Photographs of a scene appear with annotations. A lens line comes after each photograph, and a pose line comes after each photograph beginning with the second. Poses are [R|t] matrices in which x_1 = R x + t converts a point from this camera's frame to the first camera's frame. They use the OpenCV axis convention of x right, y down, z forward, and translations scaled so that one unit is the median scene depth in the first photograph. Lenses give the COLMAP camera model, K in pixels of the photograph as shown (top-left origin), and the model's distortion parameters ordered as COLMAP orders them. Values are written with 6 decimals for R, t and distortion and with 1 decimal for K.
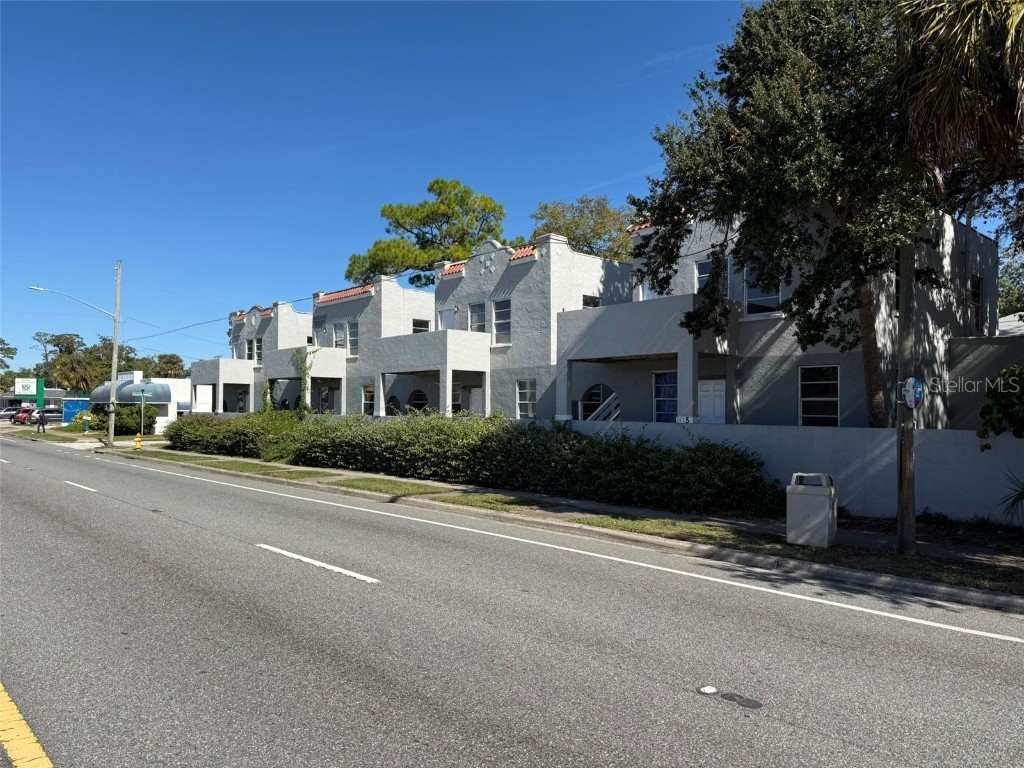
lens RADIAL K [[724.8, 0, 513.5], [0, 724.8, 379.3], [0, 0, 1]] dist [0.035049, -0.027374]
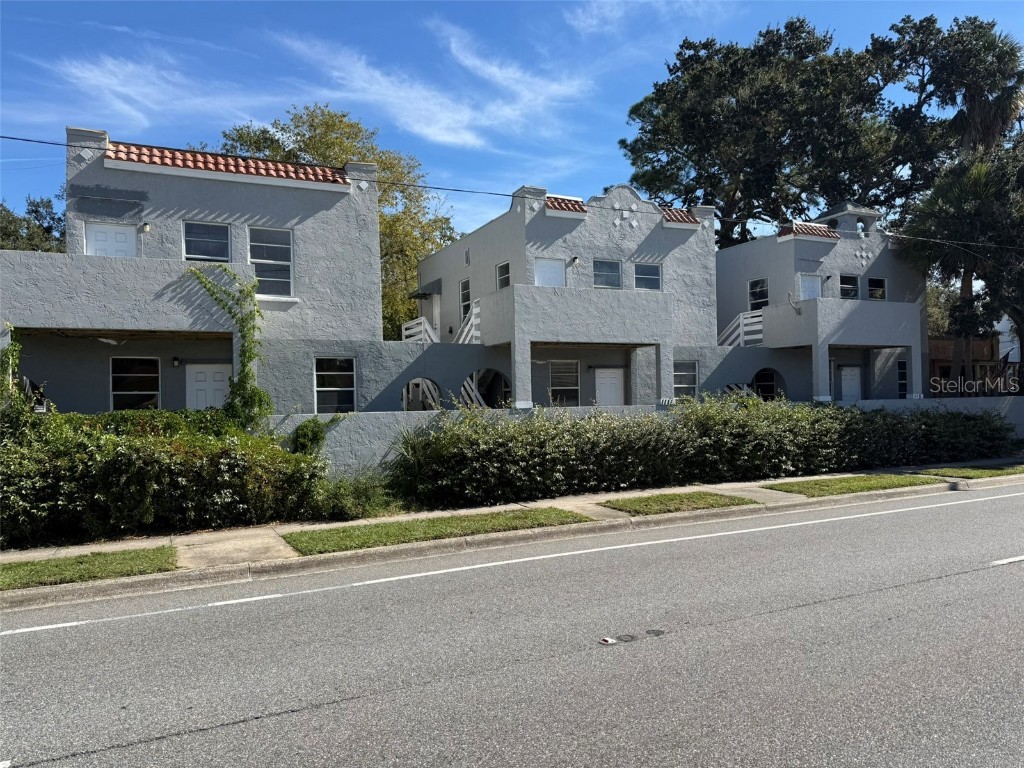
lens RADIAL K [[724.8, 0, 511.0], [0, 724.8, 381.8], [0, 0, 1]] dist [0.035049, -0.027374]
pose [[0.274384, 0.008627, 0.961581, -0.853007], [-0.019139, 0.999811, -0.003509, 0.032140], [-0.961430, -0.017440, 0.274497, 0.906920]]
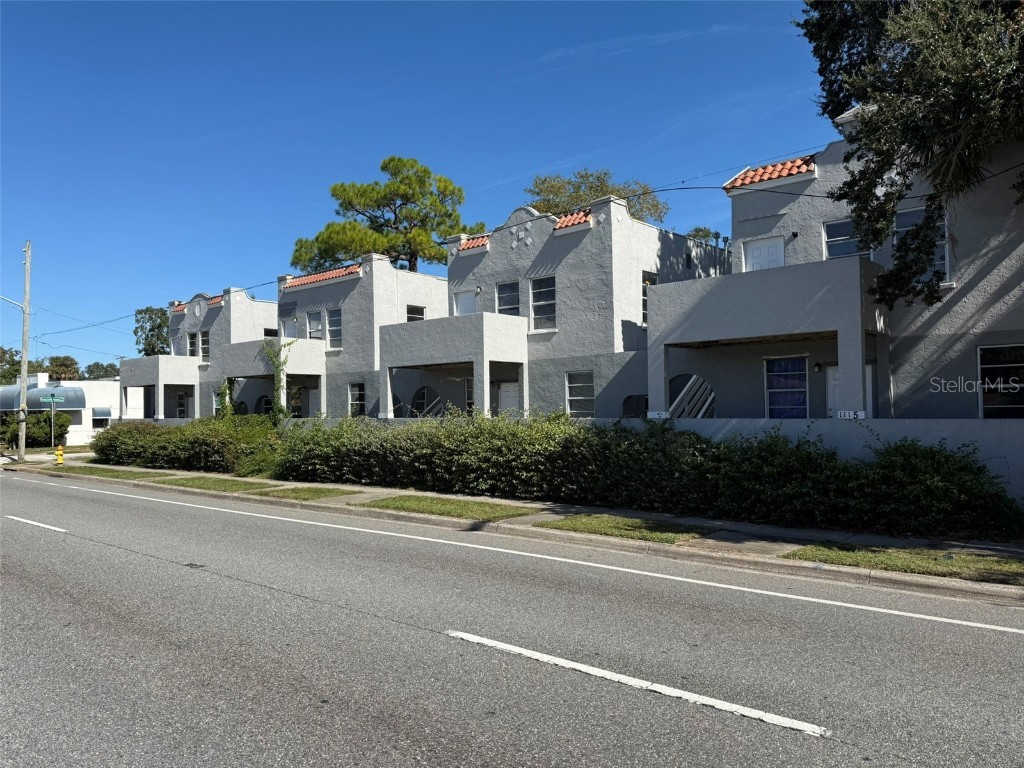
lens RADIAL K [[724.8, 0, 503.4], [0, 724.8, 380.3], [0, 0, 1]] dist [0.035049, -0.027374]
pose [[0.993401, -0.016192, 0.113543, -0.156477], [0.015837, 0.999866, 0.004021, 0.005887], [-0.113593, -0.002196, 0.993525, 0.165657]]
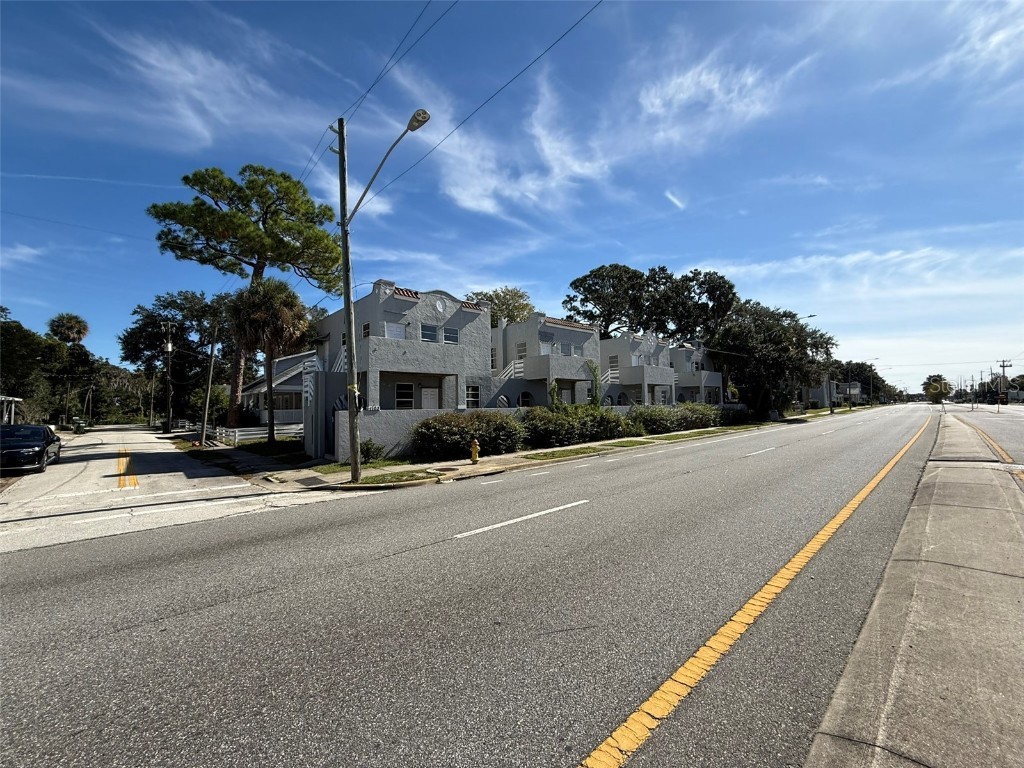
lens RADIAL K [[409.8, 0, 507.7], [0, 409.8, 384.1], [0, 0, 1]] dist [-0.008254, 0.002244]
pose [[-0.000042, 0.041385, 0.999143, -1.498201], [-0.029163, 0.998718, -0.041369, 0.057855], [-0.999575, -0.029140, 0.001165, 1.590582]]
